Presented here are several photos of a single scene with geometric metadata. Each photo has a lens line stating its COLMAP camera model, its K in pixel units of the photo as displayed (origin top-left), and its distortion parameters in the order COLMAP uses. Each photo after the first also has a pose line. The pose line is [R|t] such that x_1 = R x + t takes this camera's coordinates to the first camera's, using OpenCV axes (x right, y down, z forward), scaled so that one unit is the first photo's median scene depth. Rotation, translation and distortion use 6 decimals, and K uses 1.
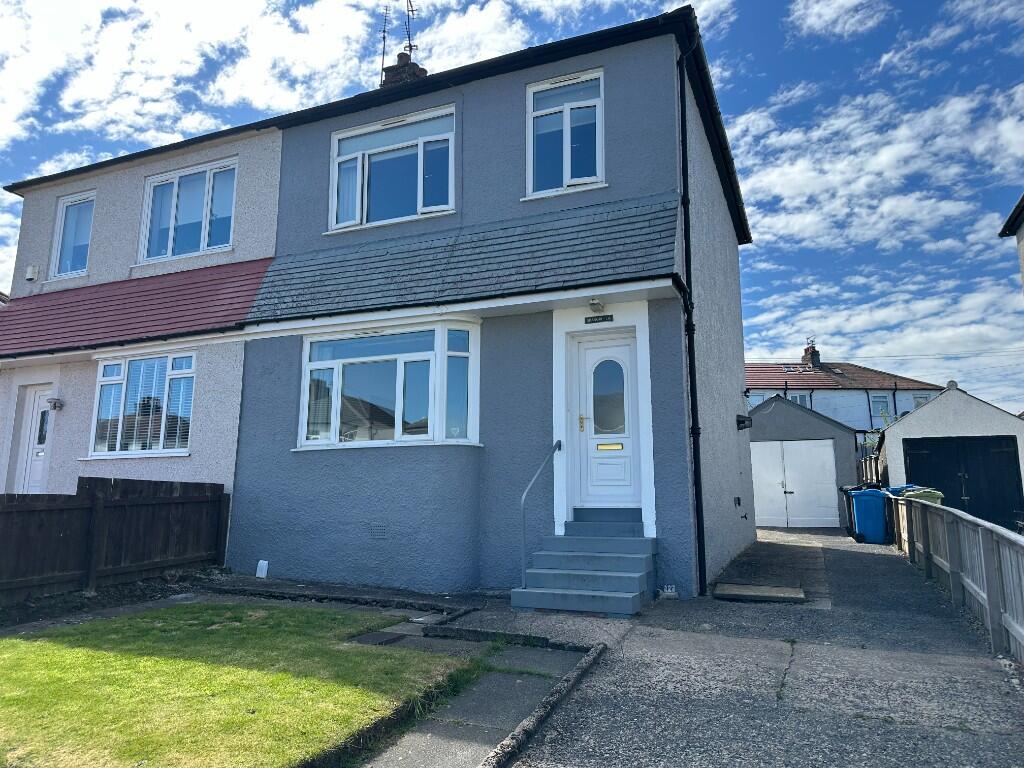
lens RADIAL K [[722.6, 0, 519.0], [0, 722.6, 386.6], [0, 0, 1]] dist [0.032304, -0.037012]
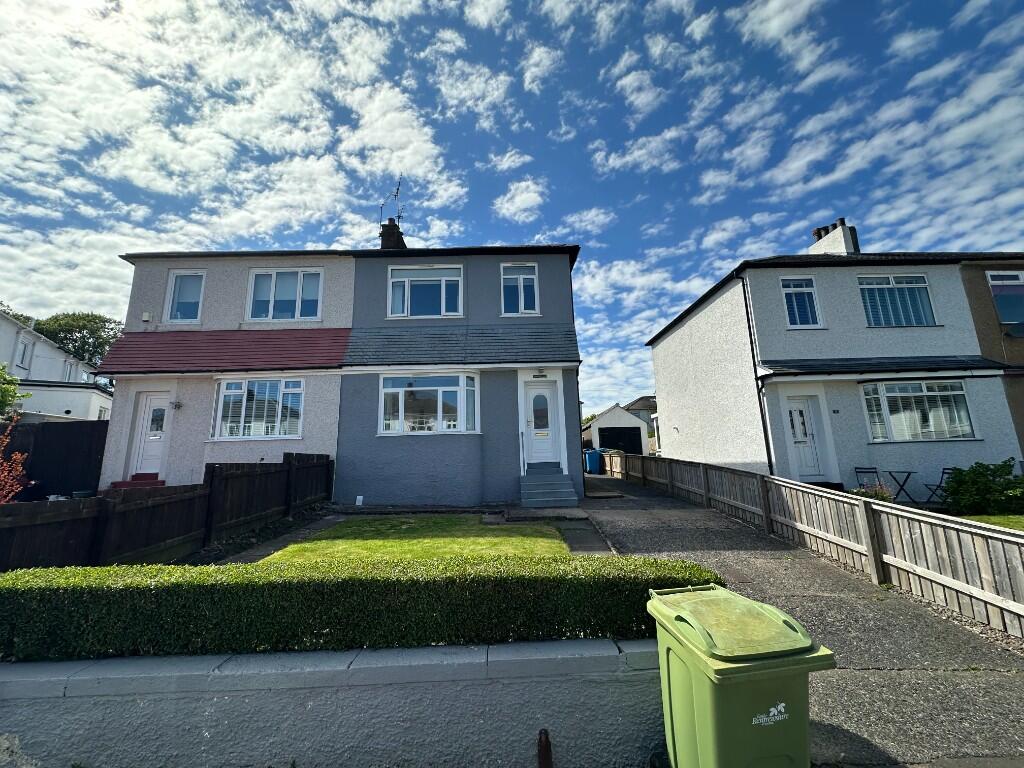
lens RADIAL K [[411.0, 0, 503.5], [0, 411.0, 380.7], [0, 0, 1]] dist [-0.001215, 0.001086]
pose [[0.911541, 0.047747, 0.408429, -0.407163], [-0.035471, 0.998664, -0.037583, -0.022730], [-0.409677, 0.019771, 0.912016, -0.085702]]
